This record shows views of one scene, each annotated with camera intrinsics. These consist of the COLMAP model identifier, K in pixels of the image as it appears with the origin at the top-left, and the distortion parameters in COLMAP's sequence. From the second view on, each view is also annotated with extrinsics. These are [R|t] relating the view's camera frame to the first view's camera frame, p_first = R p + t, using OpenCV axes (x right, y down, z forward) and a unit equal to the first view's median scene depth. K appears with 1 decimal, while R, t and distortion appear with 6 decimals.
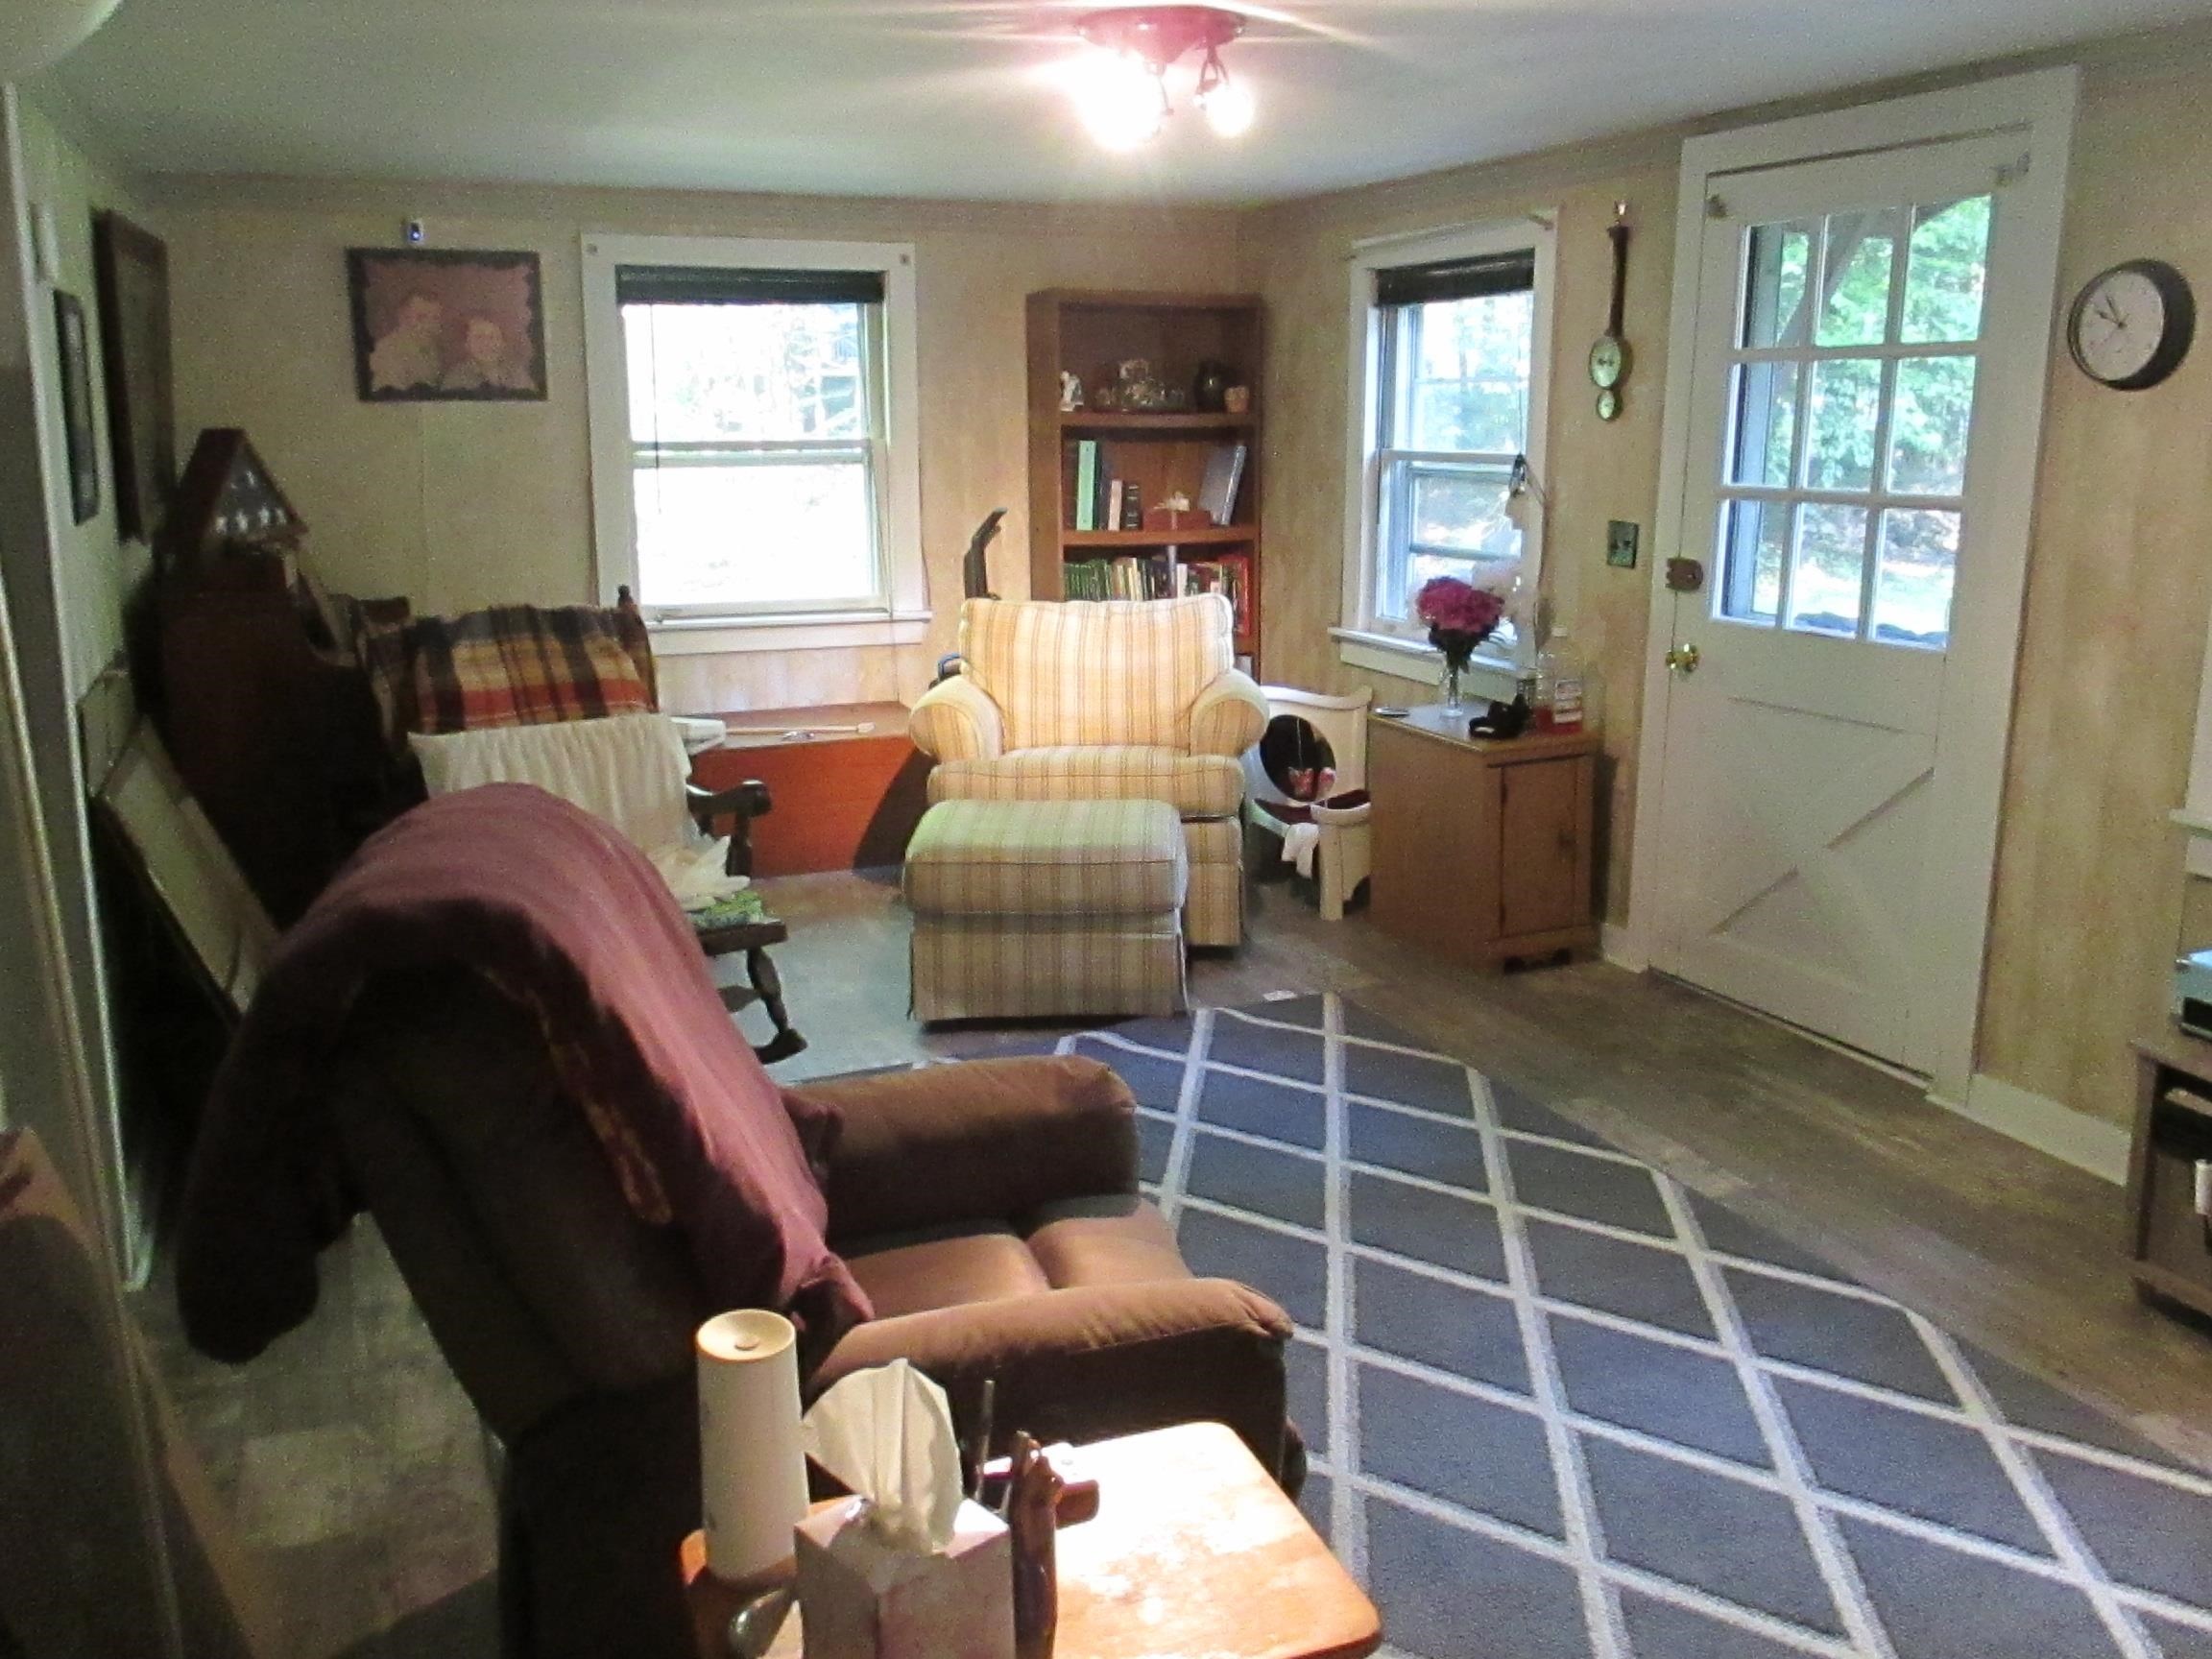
lens RADIAL K [[1924.8, 0, 1105.0], [0, 1924.8, 827.1], [0, 0, 1]] dist [0.009192, 0.005221]
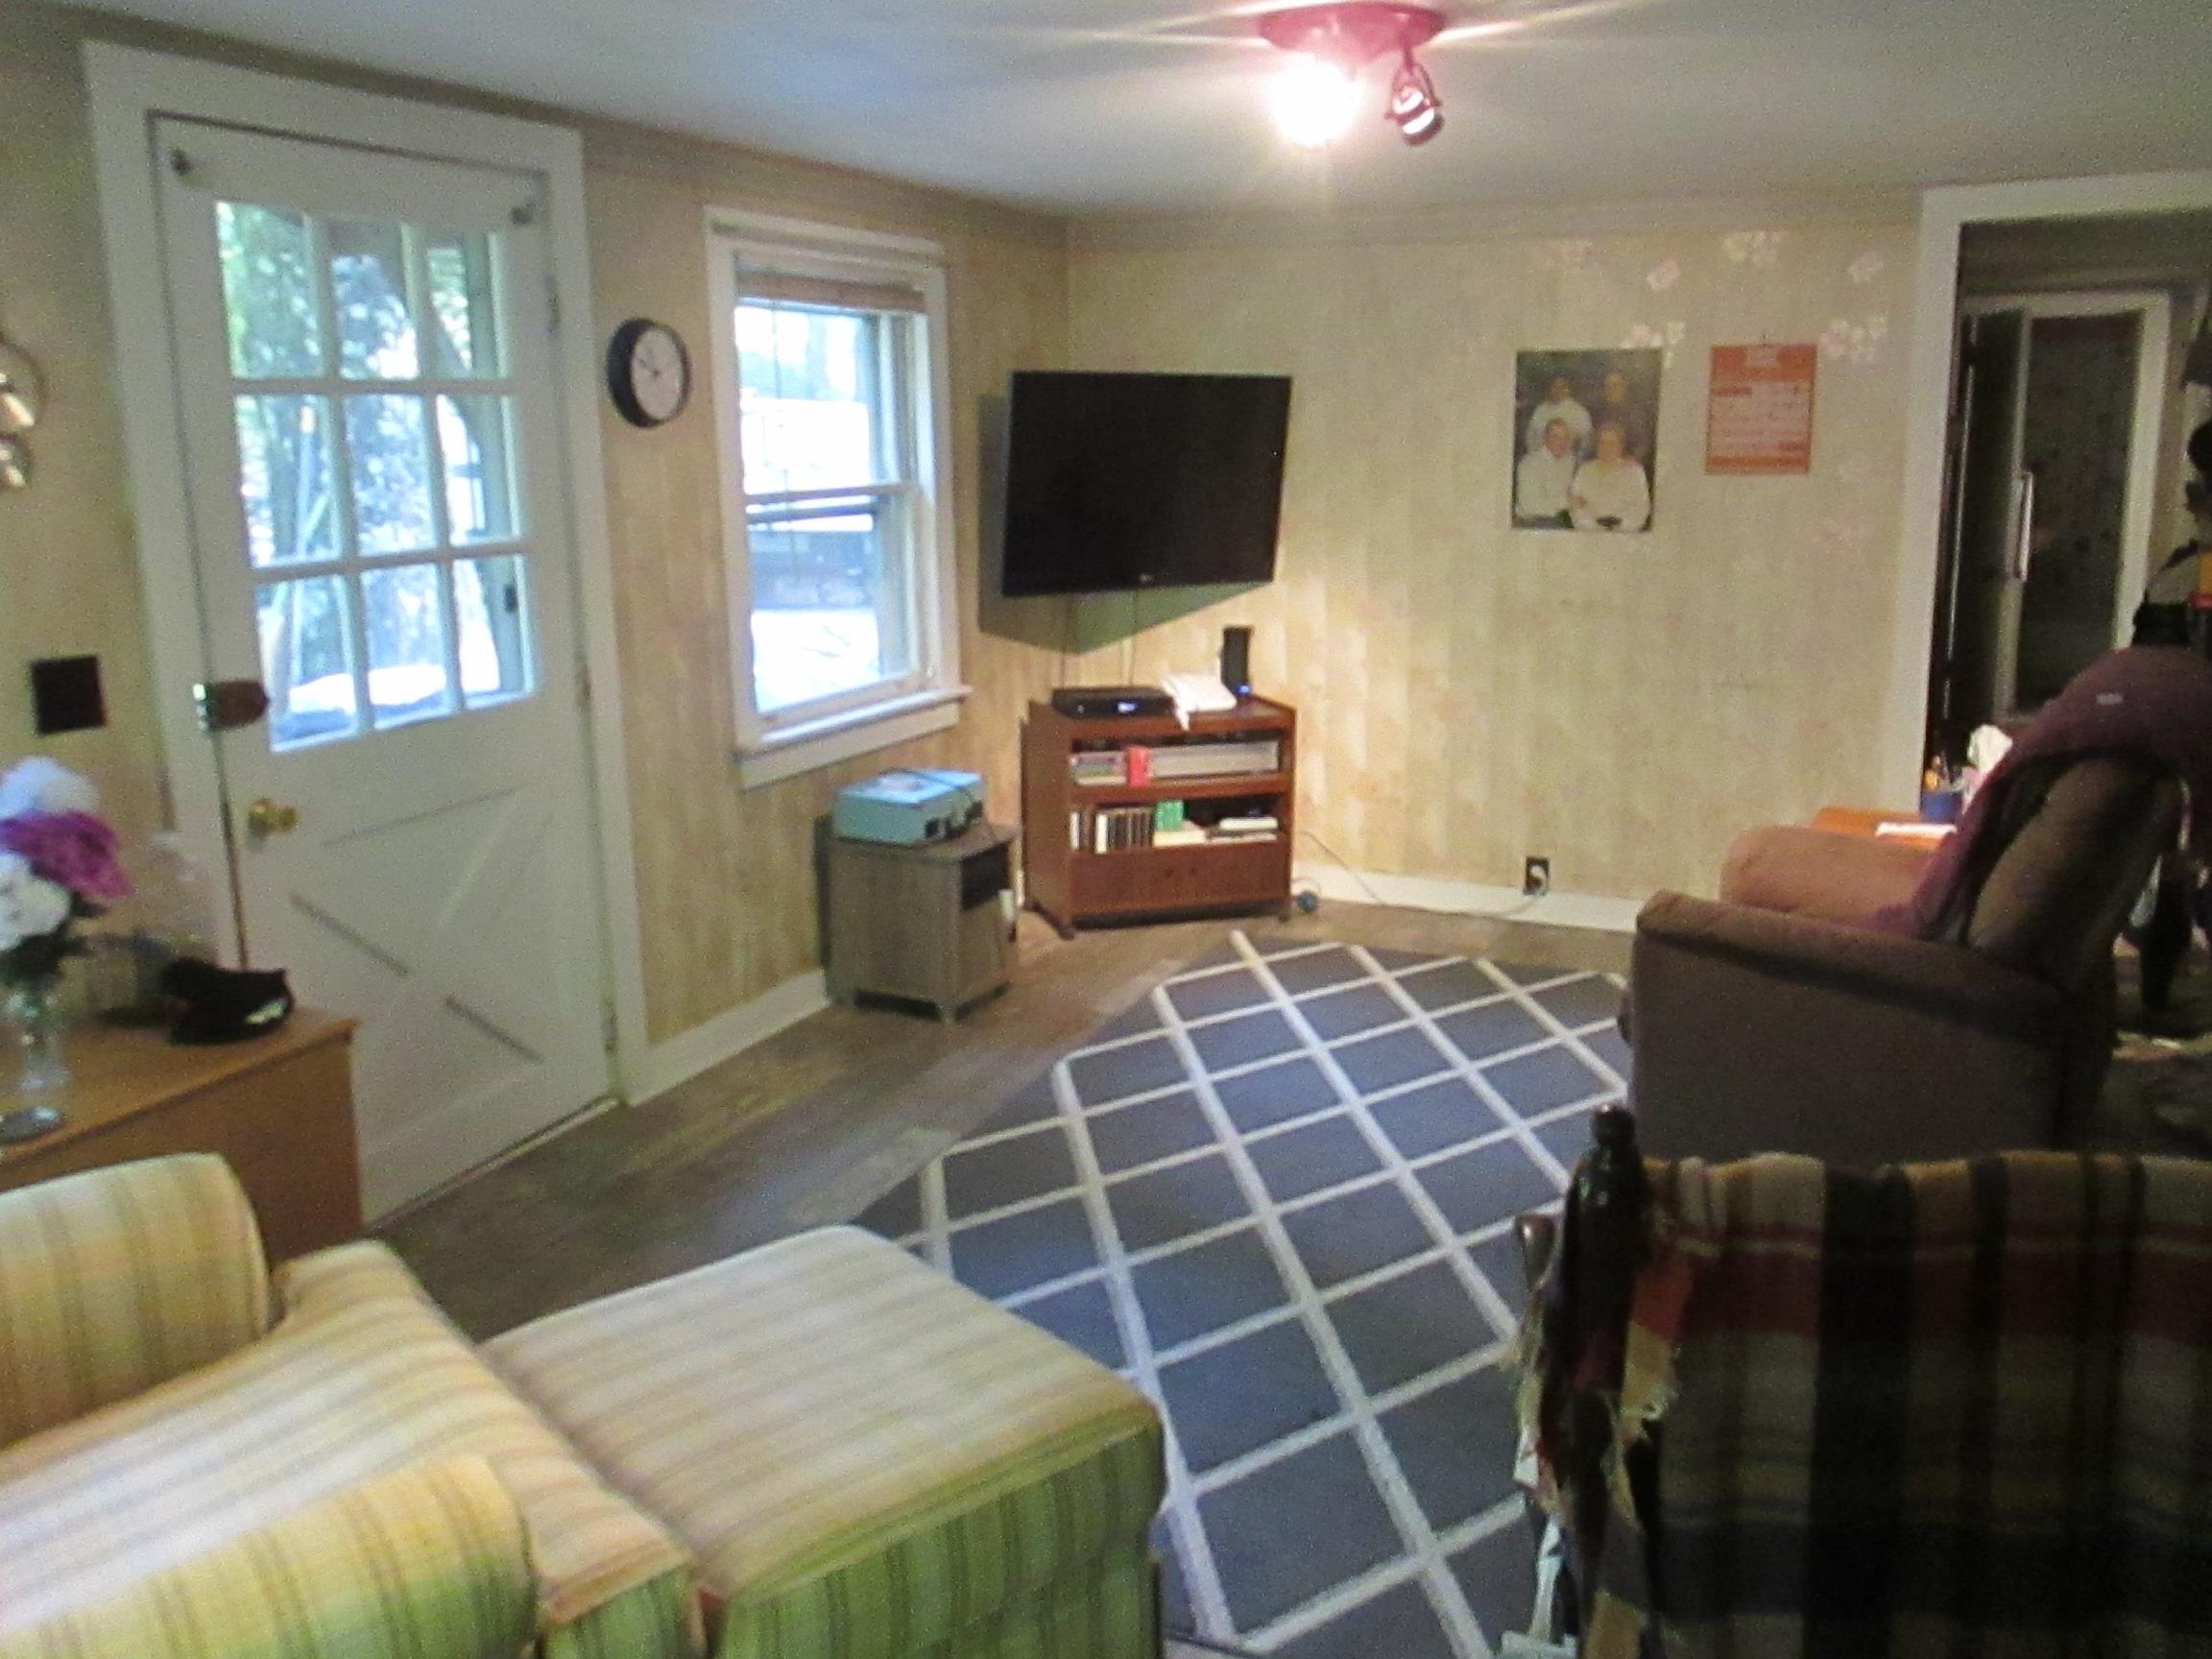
lens RADIAL K [[1924.8, 0, 1105.2], [0, 1924.8, 830.2], [0, 0, 1]] dist [0.009192, 0.005221]
pose [[-0.697738, -0.143100, 0.701914, -0.500833], [0.169413, 0.919086, 0.355781, -0.350855], [-0.696032, 0.367156, -0.617038, 1.529396]]
